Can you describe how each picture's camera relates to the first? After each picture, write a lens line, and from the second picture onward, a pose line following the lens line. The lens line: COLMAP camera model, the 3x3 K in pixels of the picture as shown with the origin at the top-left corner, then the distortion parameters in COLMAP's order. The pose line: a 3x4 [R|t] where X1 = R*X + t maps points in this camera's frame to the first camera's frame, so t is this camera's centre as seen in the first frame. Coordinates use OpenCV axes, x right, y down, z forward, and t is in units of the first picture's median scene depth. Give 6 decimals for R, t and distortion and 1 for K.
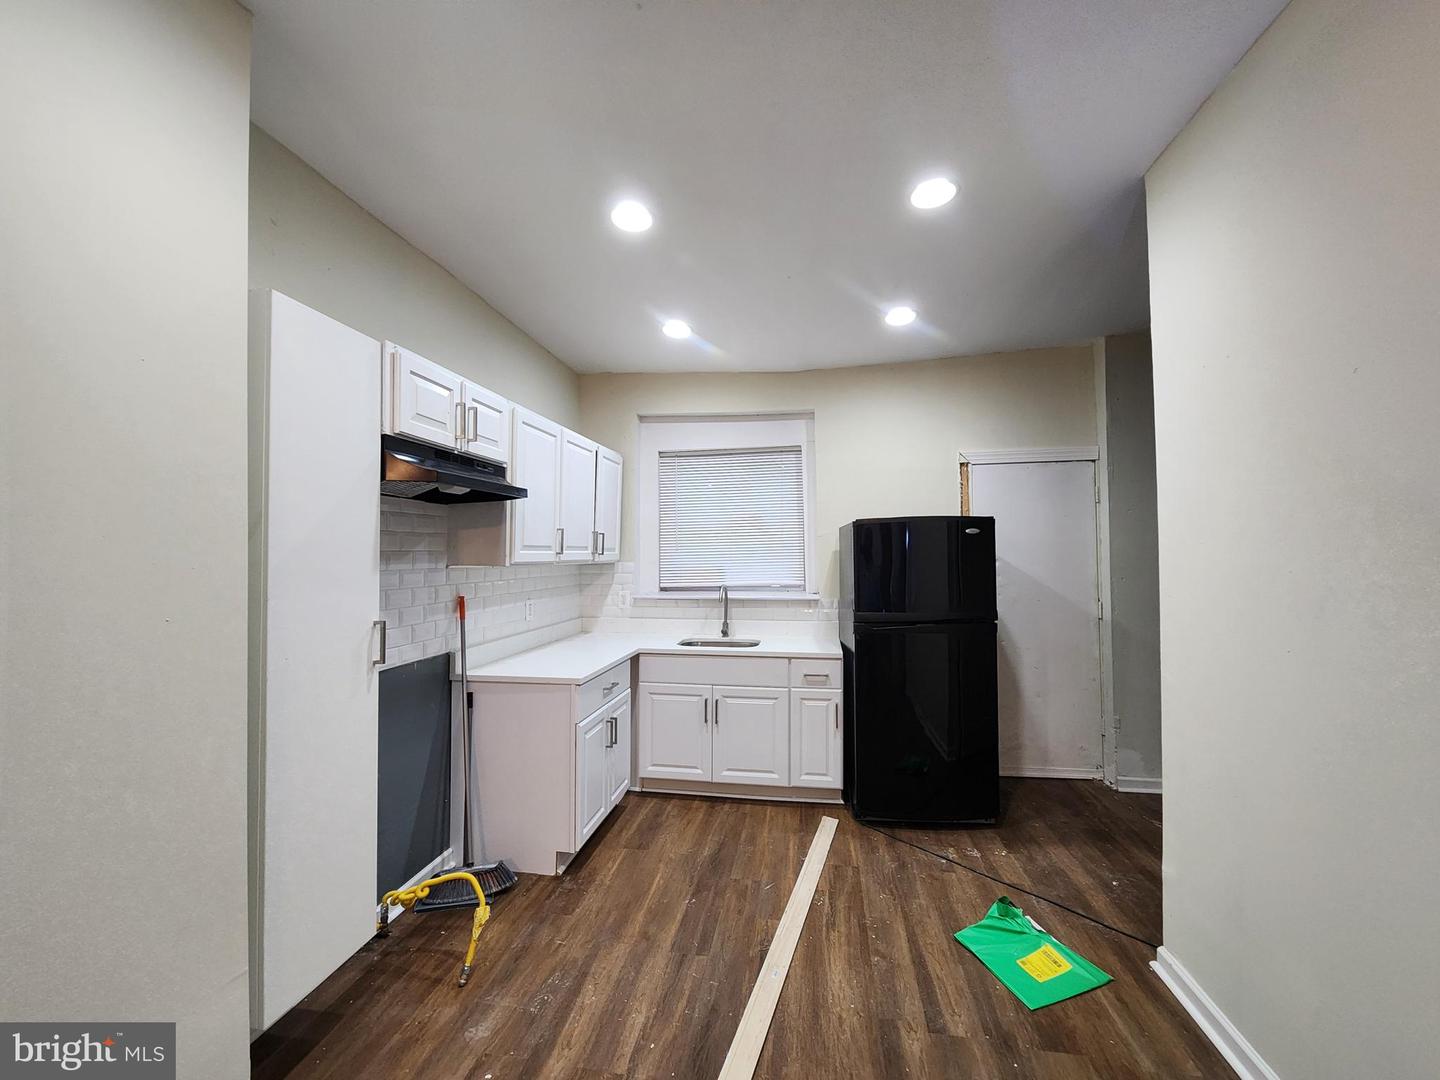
lens RADIAL K [[586.4, 0, 729.8], [0, 586.4, 546.9], [0, 0, 1]] dist [-0.002464, 0.000587]
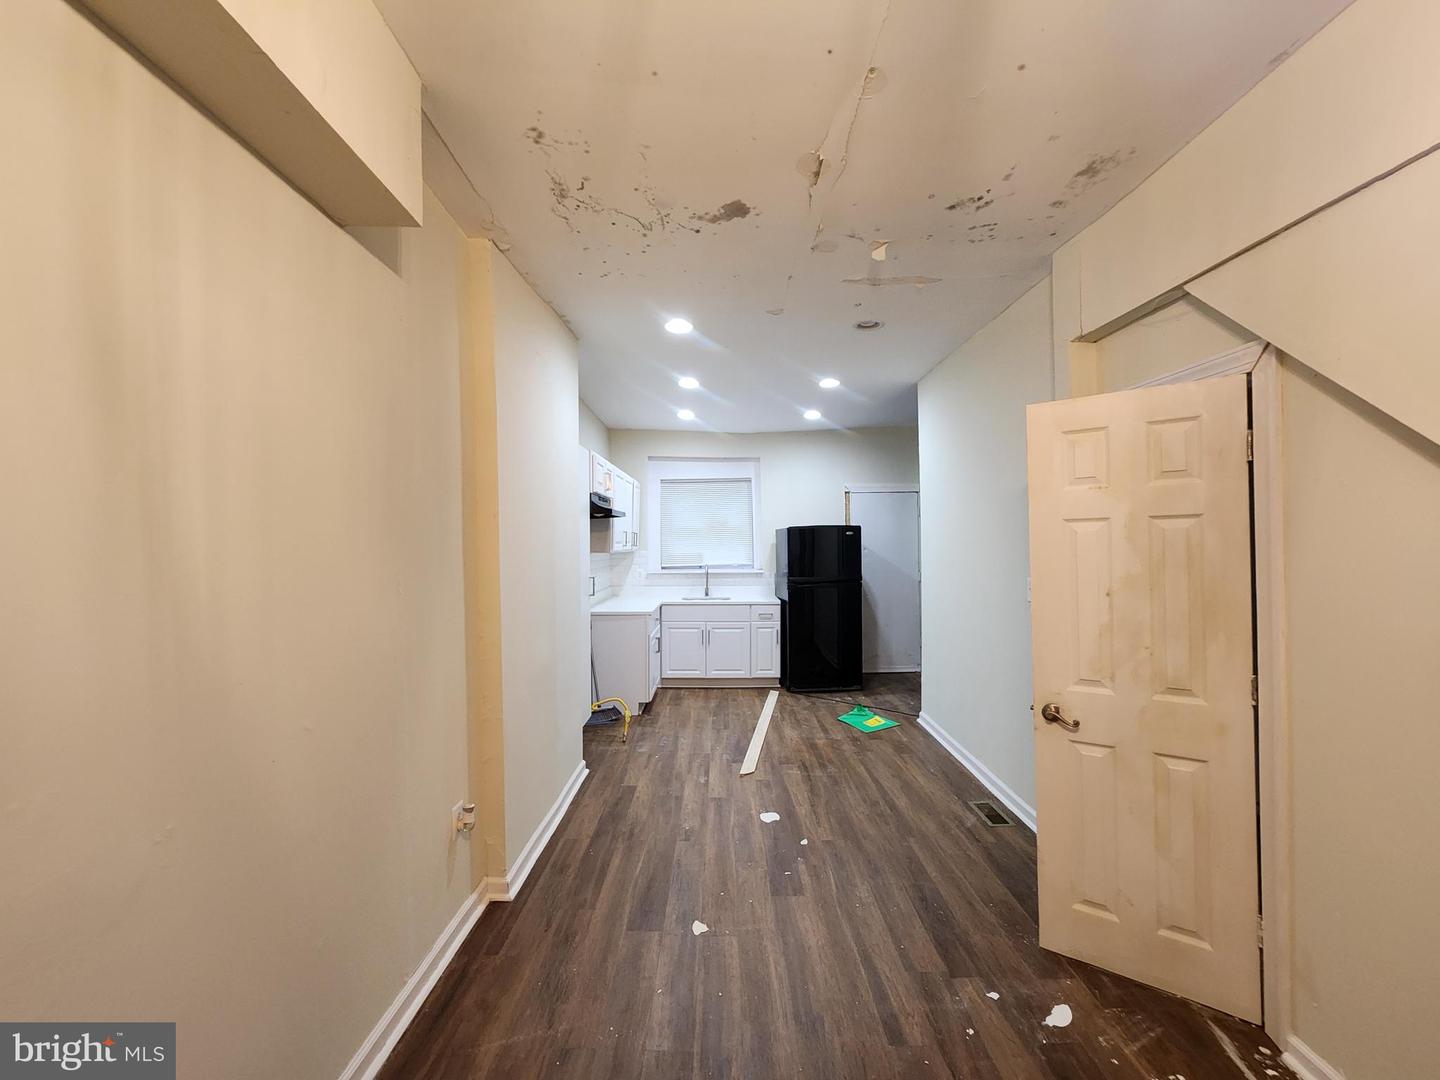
lens RADIAL K [[586.4, 0, 729.8], [0, 586.4, 546.9], [0, 0, 1]] dist [-0.002464, 0.000587]
pose [[0.986719, -0.001754, 0.162429, -0.246119], [-0.001350, 0.999819, 0.019001, -0.017424], [-0.162432, -0.018967, 0.986537, -0.722197]]
